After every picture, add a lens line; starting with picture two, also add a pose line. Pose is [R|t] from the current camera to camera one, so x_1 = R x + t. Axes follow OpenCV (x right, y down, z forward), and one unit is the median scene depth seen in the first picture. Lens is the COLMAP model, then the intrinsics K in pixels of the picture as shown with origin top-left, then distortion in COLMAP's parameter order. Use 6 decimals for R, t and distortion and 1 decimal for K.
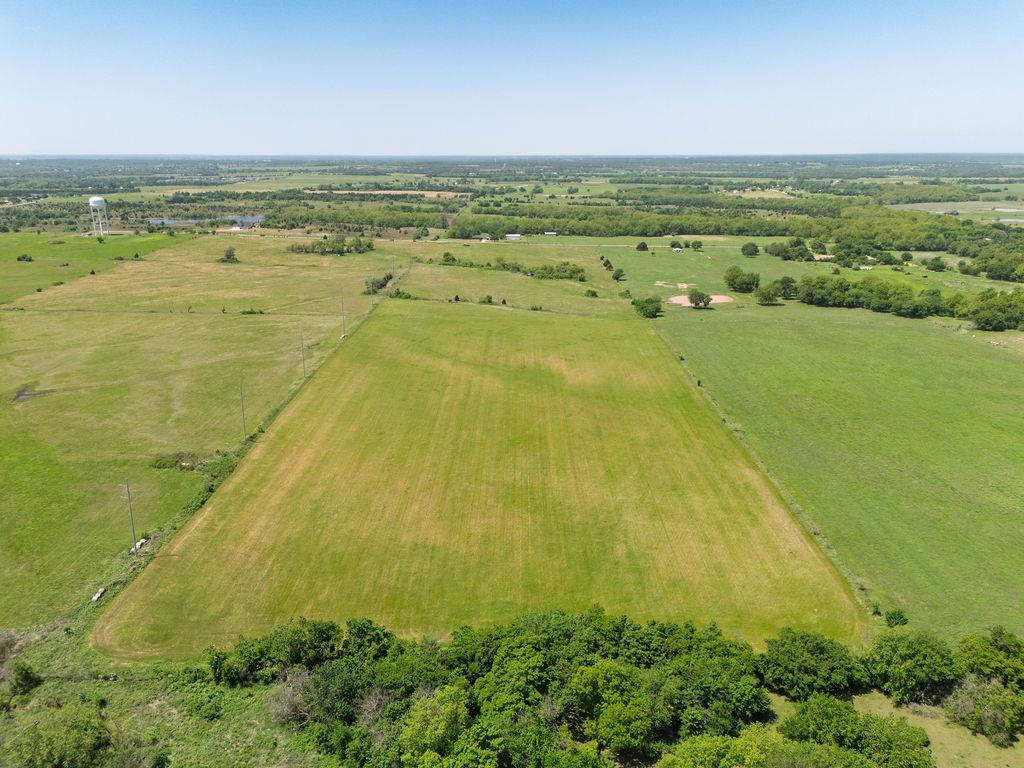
lens RADIAL K [[744.2, 0, 512.0], [0, 744.2, 384.0], [0, 0, 1]] dist [0.084900, -0.098065]
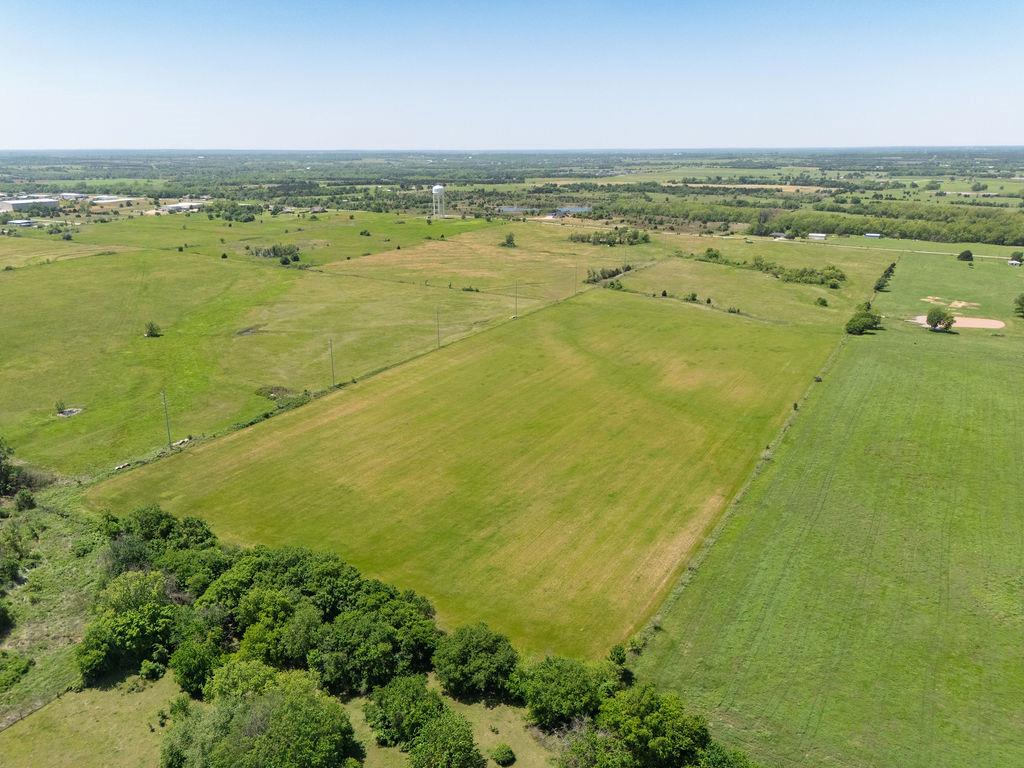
lens RADIAL K [[744.2, 0, 512.0], [0, 744.2, 384.0], [0, 0, 1]] dist [0.084900, -0.098065]
pose [[0.871076, 0.147726, -0.468405, 0.340597], [-0.143751, 0.988615, 0.044461, -0.017412], [0.469640, 0.028605, 0.882395, 0.052444]]
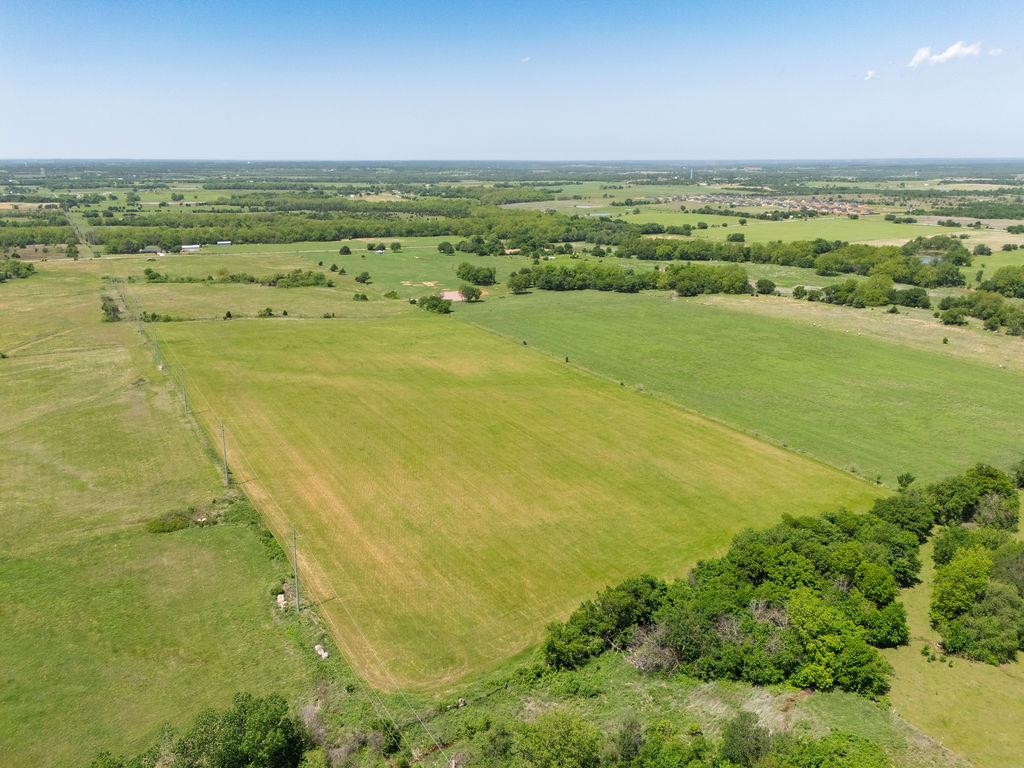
lens RADIAL K [[744.2, 0, 512.0], [0, 744.2, 384.0], [0, 0, 1]] dist [0.084900, -0.098065]
pose [[0.856309, -0.149547, 0.494338, -0.360374], [0.152711, 0.987677, 0.034261, -0.014973], [-0.493370, 0.046153, 0.868594, 0.048331]]
